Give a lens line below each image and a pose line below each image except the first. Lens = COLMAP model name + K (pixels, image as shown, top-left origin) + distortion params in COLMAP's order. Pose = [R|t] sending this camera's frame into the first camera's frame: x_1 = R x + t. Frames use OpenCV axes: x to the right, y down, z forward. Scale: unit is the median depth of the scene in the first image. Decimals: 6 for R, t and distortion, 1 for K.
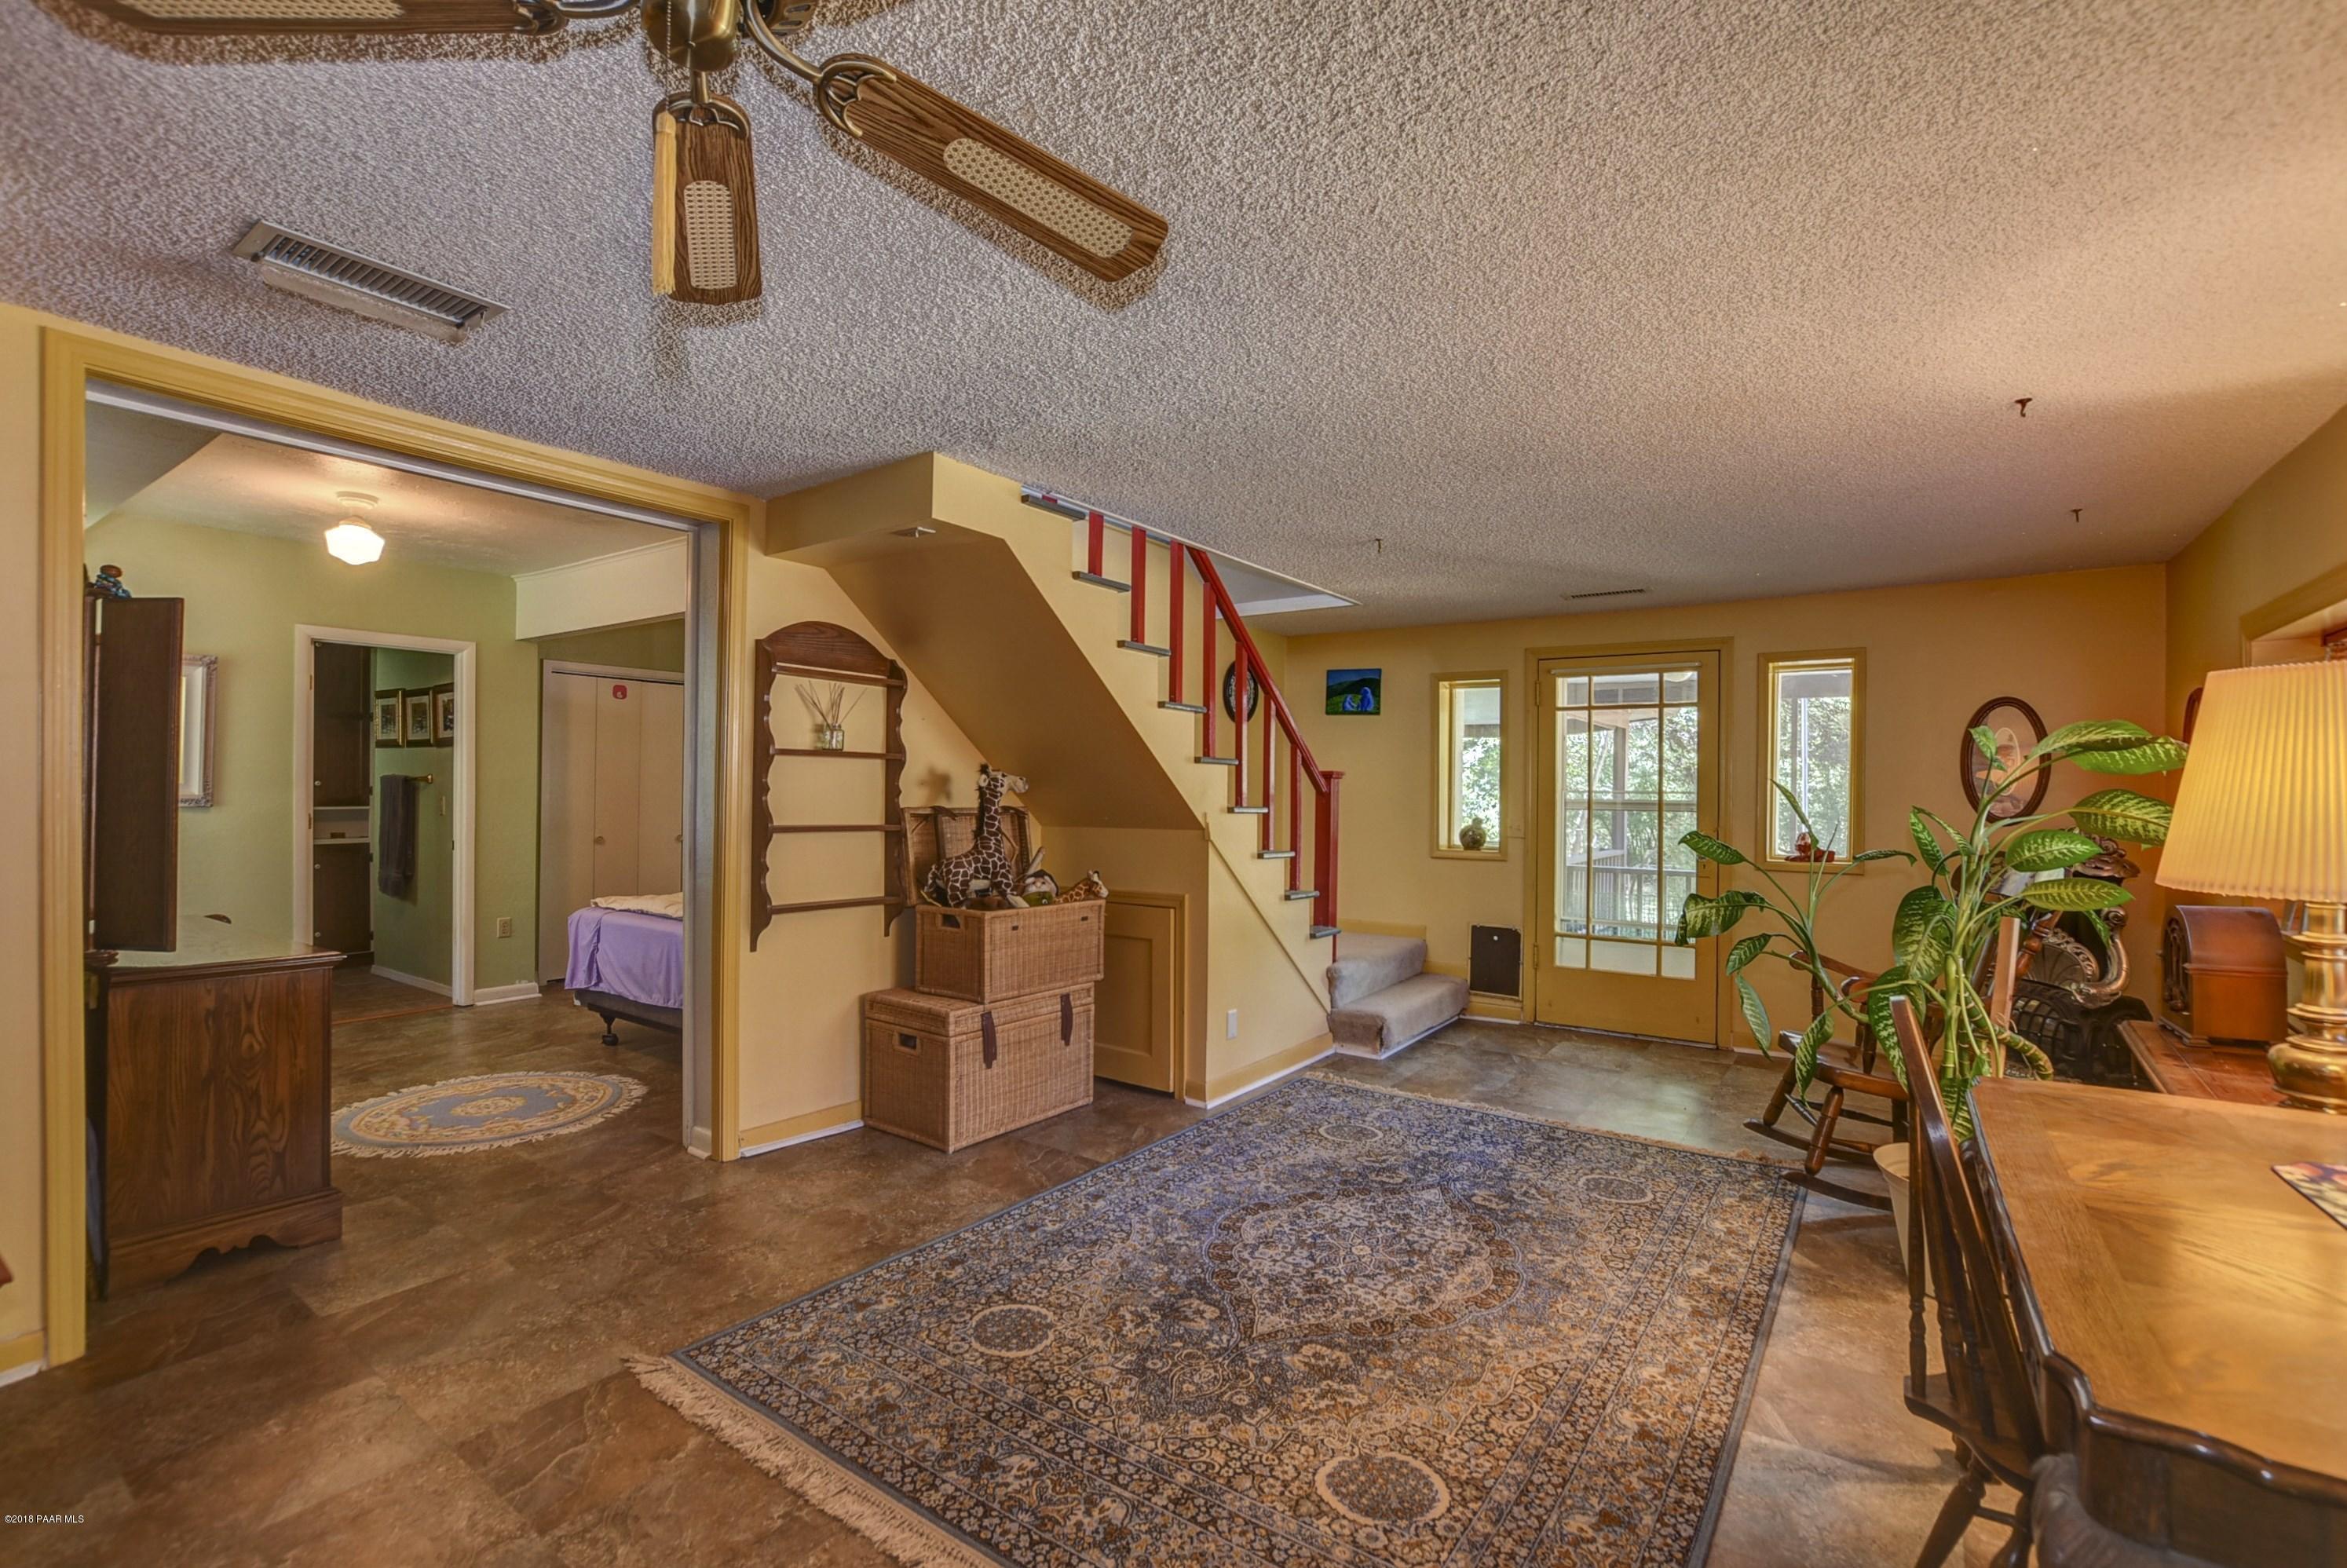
lens RADIAL K [[1055.5, 0, 1171.0], [0, 1055.5, 799.9], [0, 0, 1]] dist [-0.014369, 0.000958]
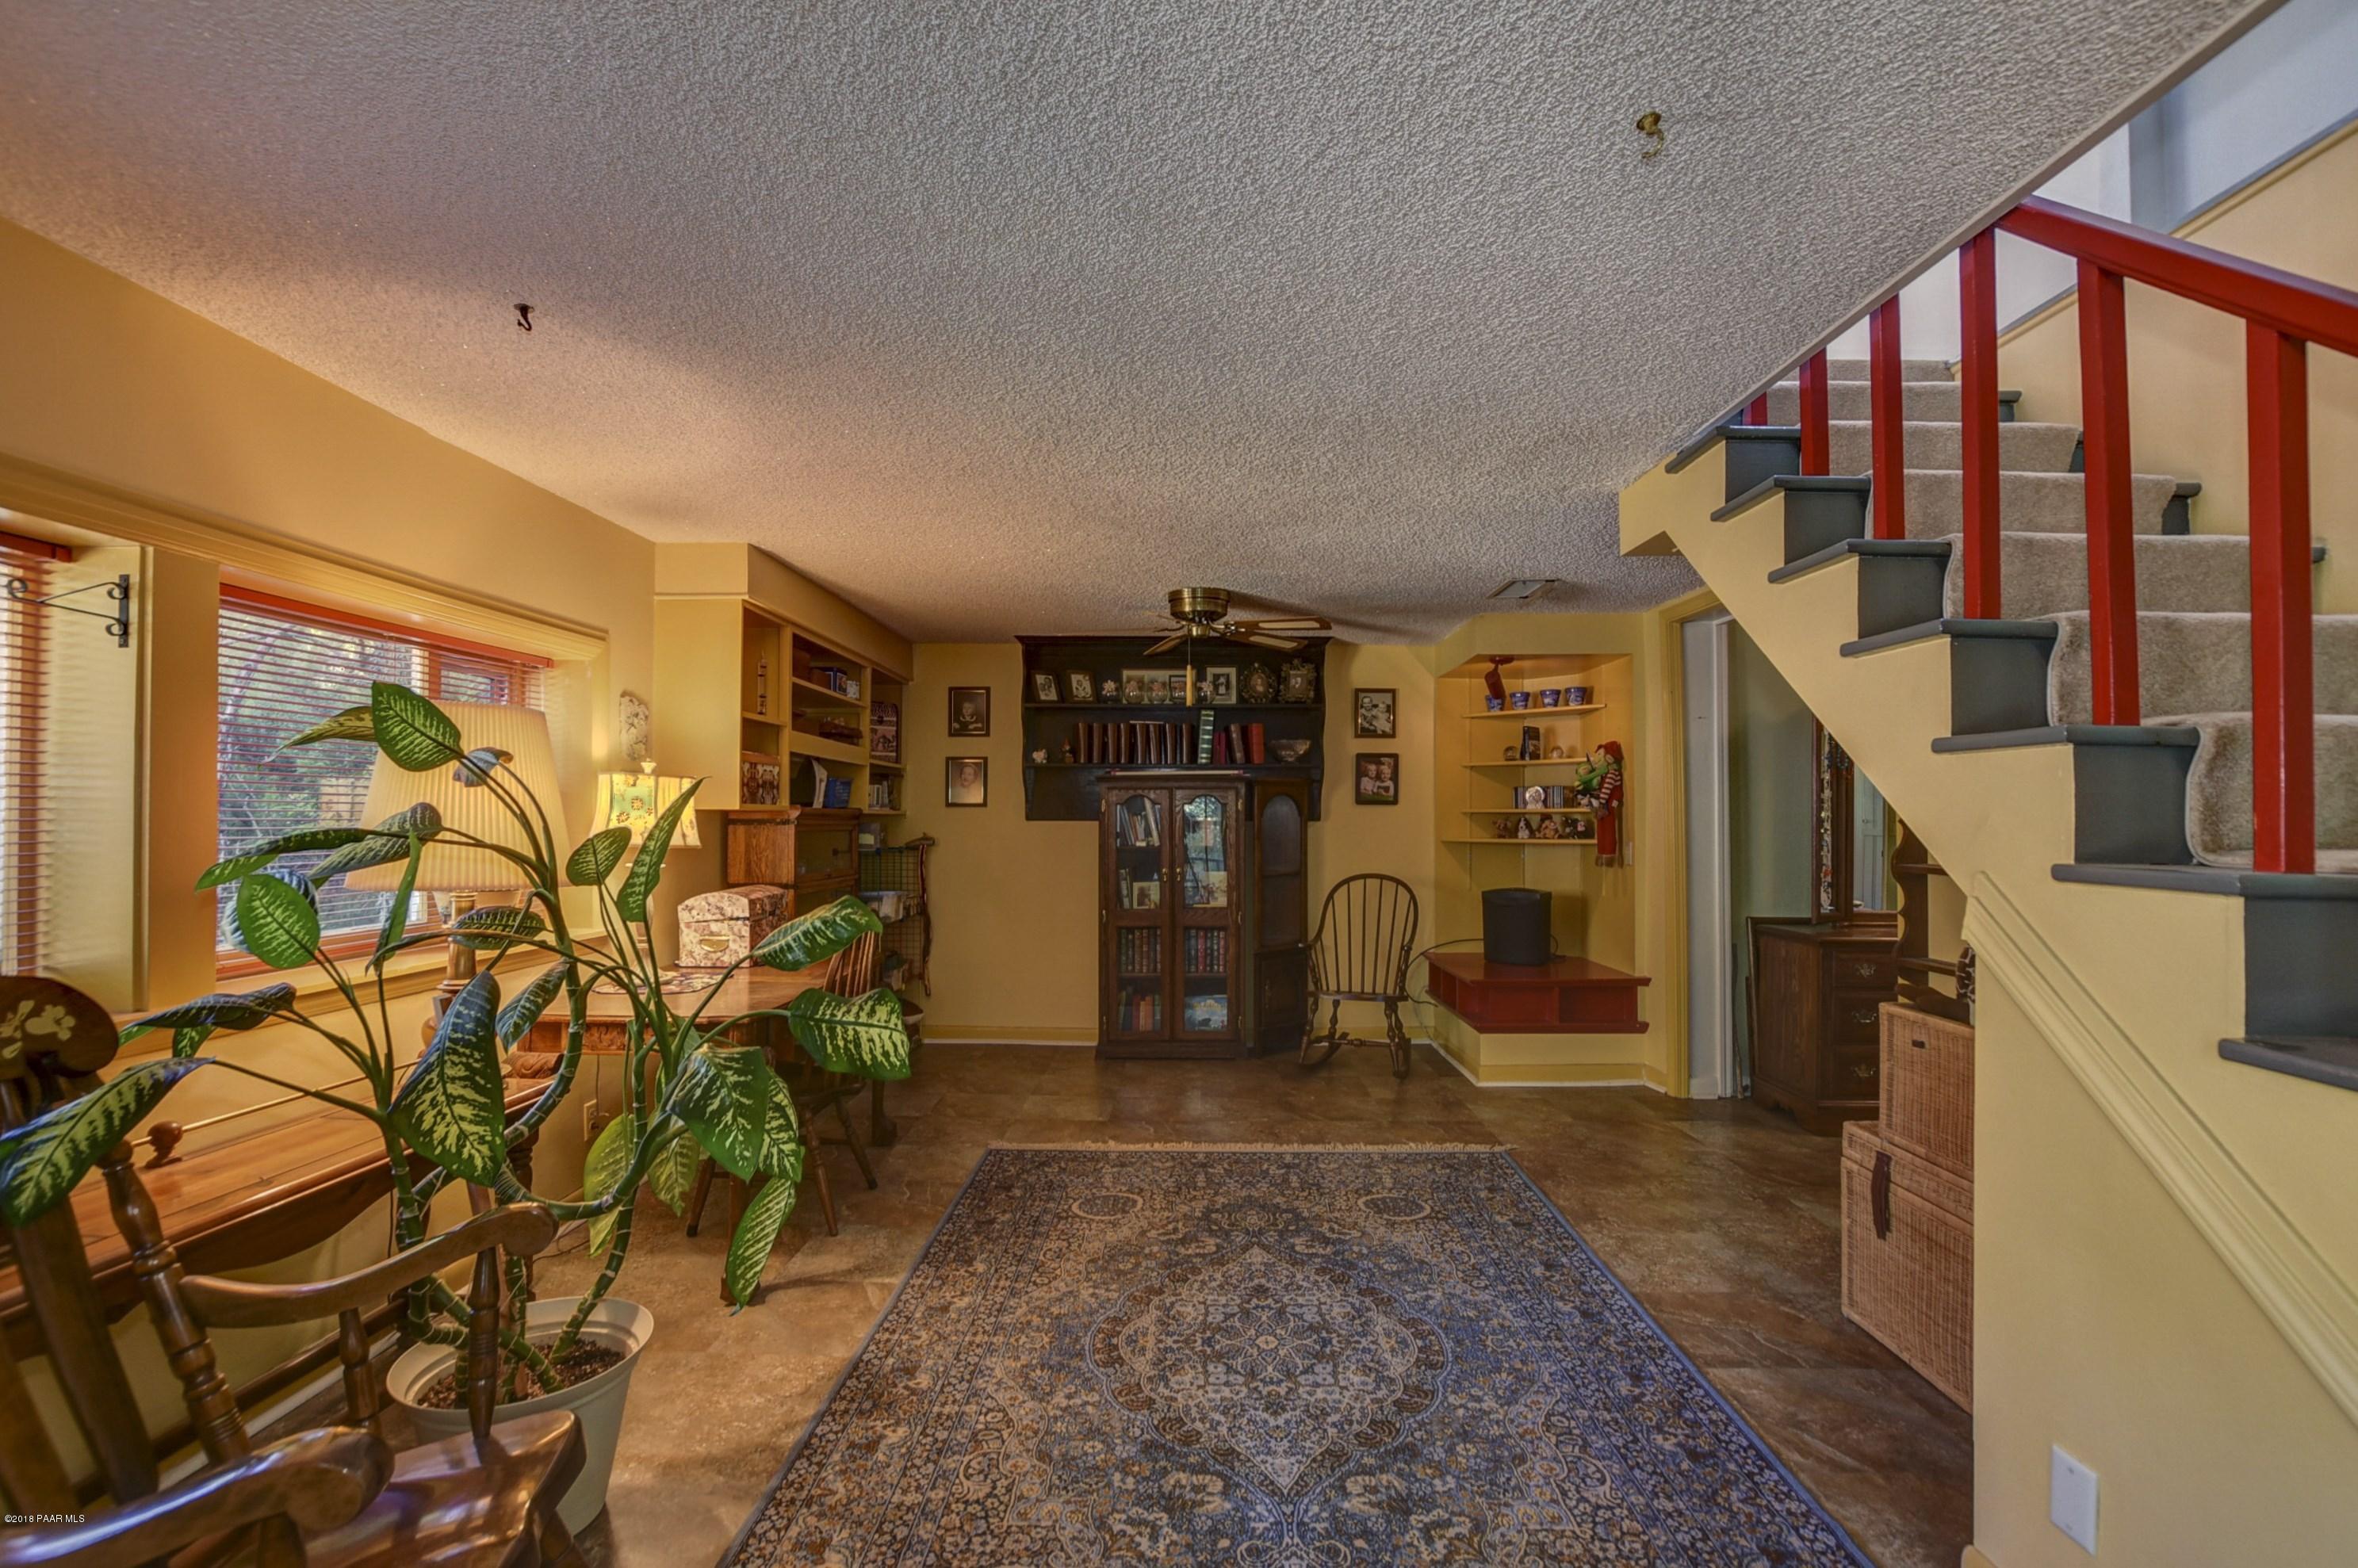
lens RADIAL K [[1060.4, 0, 1176.5], [0, 1060.4, 800.0], [0, 0, 1]] dist [-0.014369, 0.000958]
pose [[-0.829301, -0.022563, -0.558347, 0.570916], [-0.015747, 0.999731, -0.017010, -0.003847], [0.558581, -0.005314, -0.829433, 1.298140]]
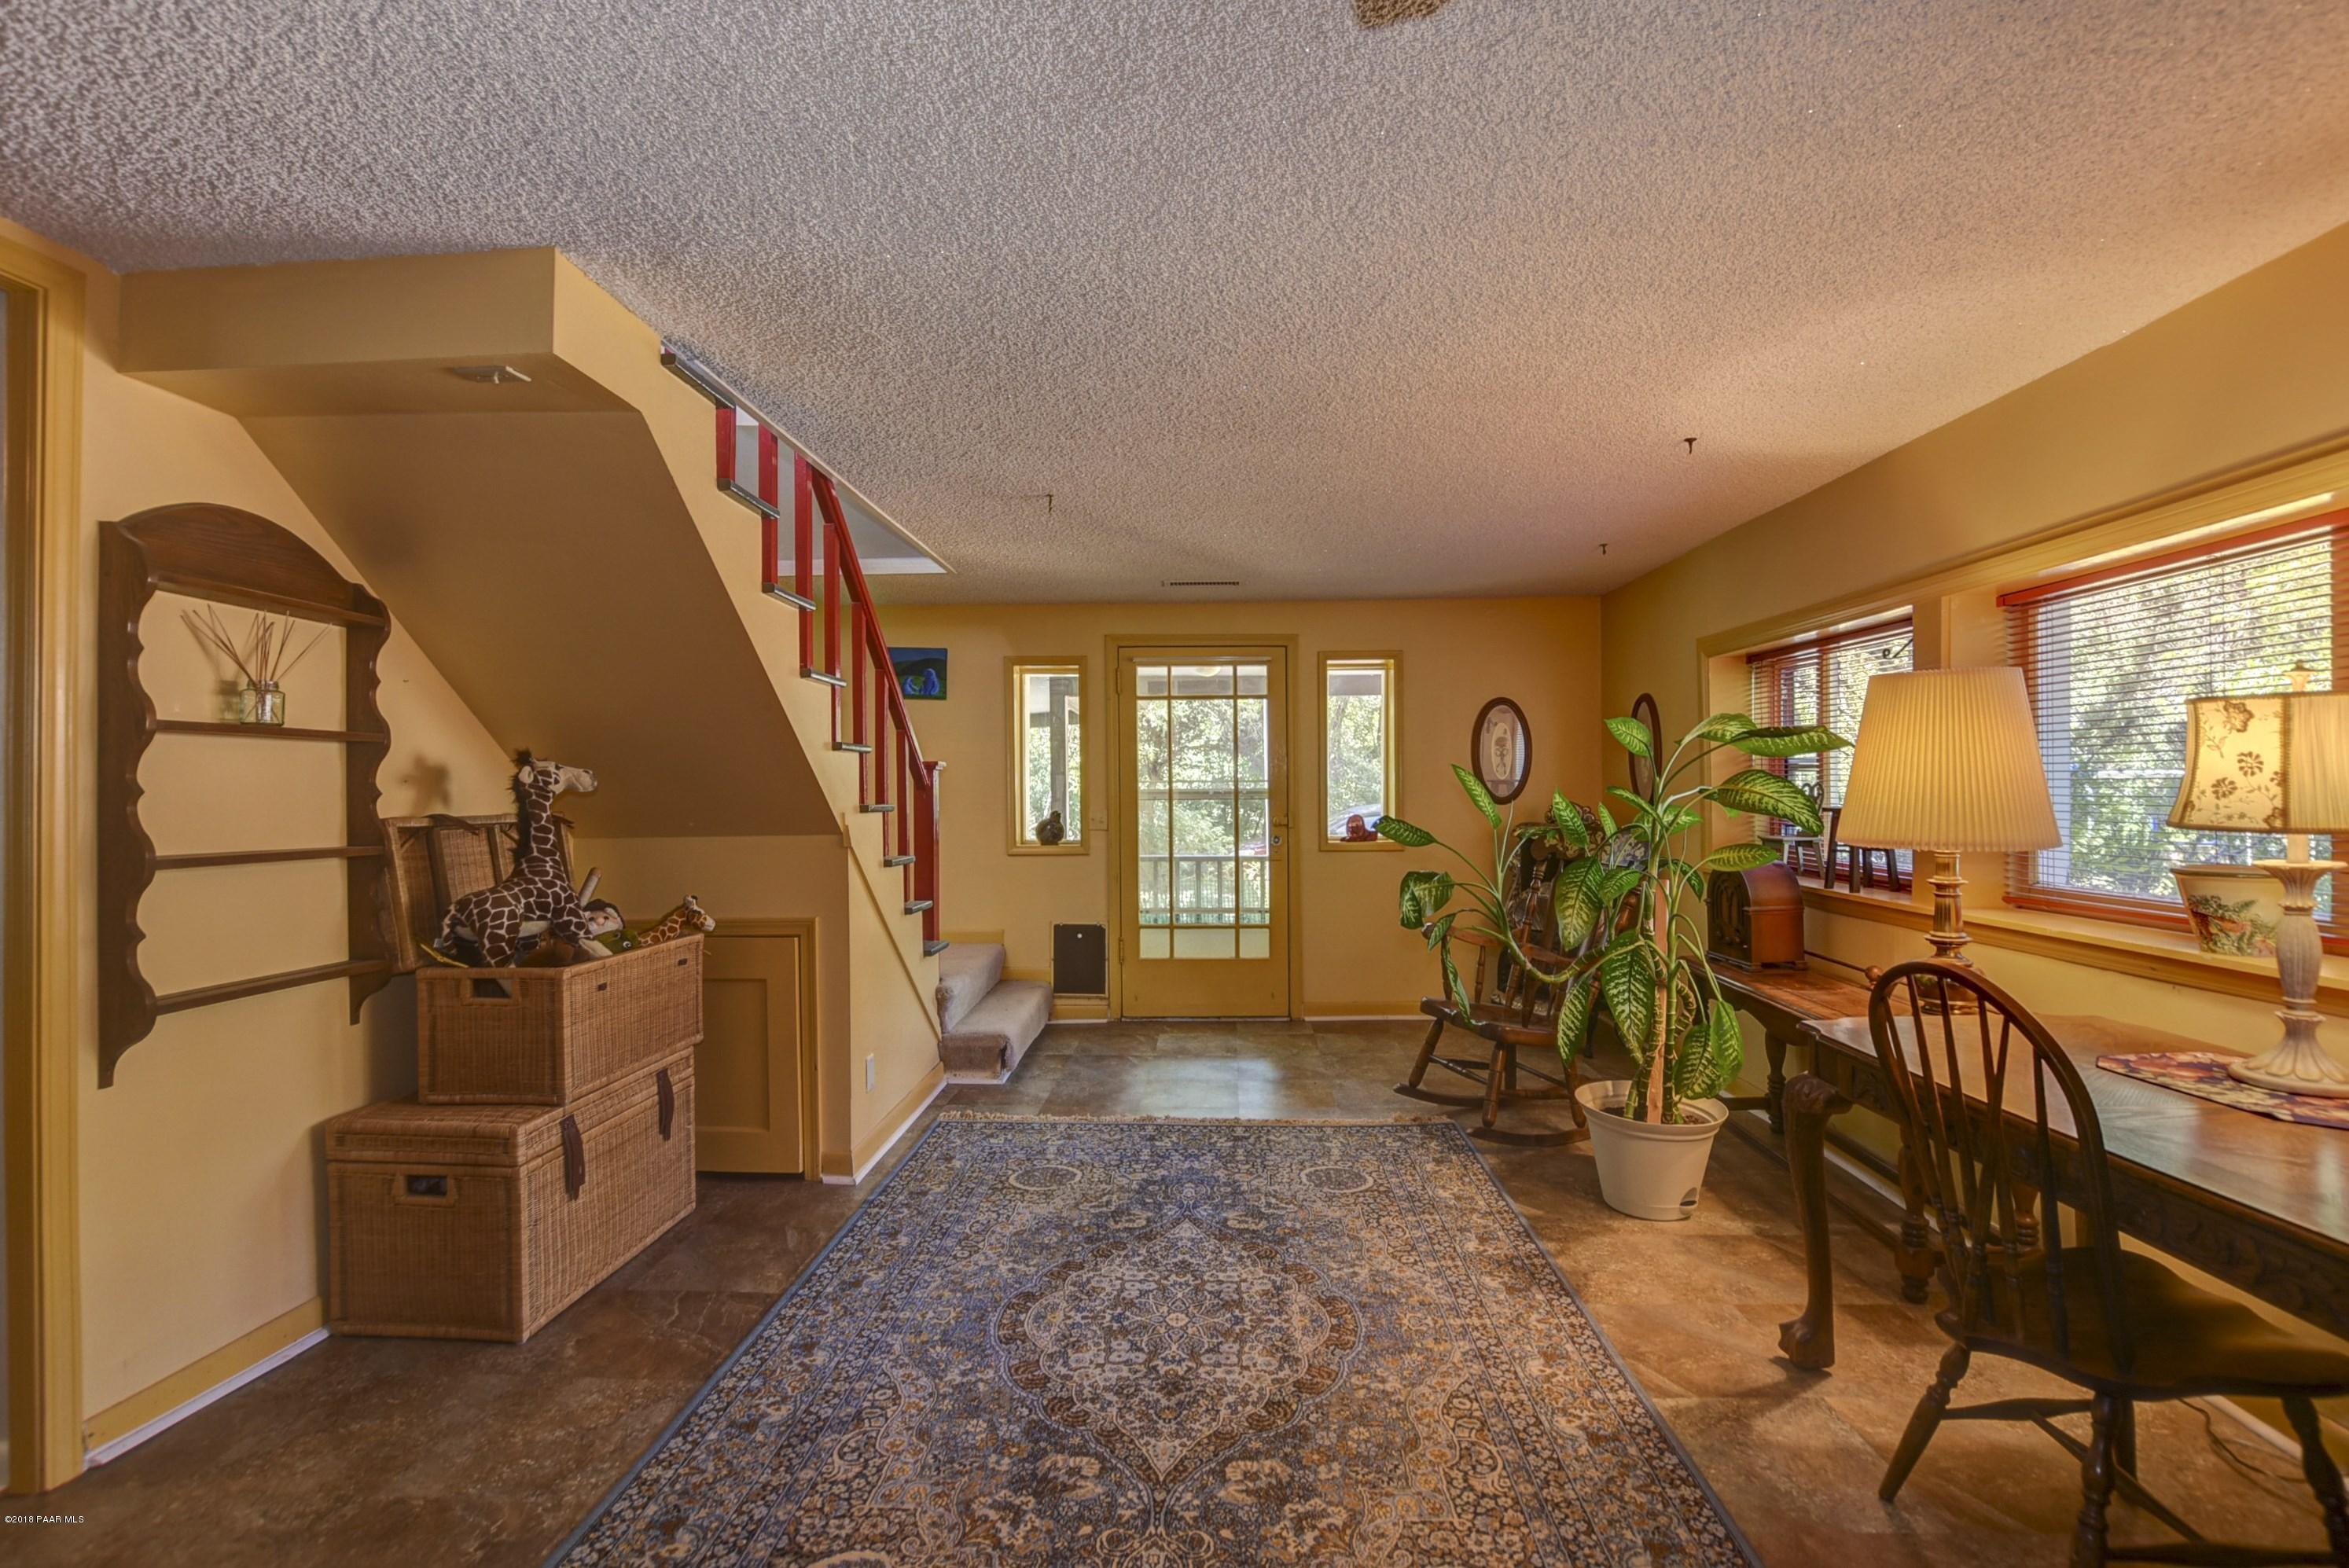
lens RADIAL K [[1057.8, 0, 1195.1], [0, 1057.8, 794.2], [0, 0, 1]] dist [-0.023168, 0.006806]
pose [[0.832894, -0.020154, 0.553066, -0.206628], [0.020768, 0.999771, 0.005156, -0.000384], [-0.553043, 0.007191, 0.833122, 0.216706]]
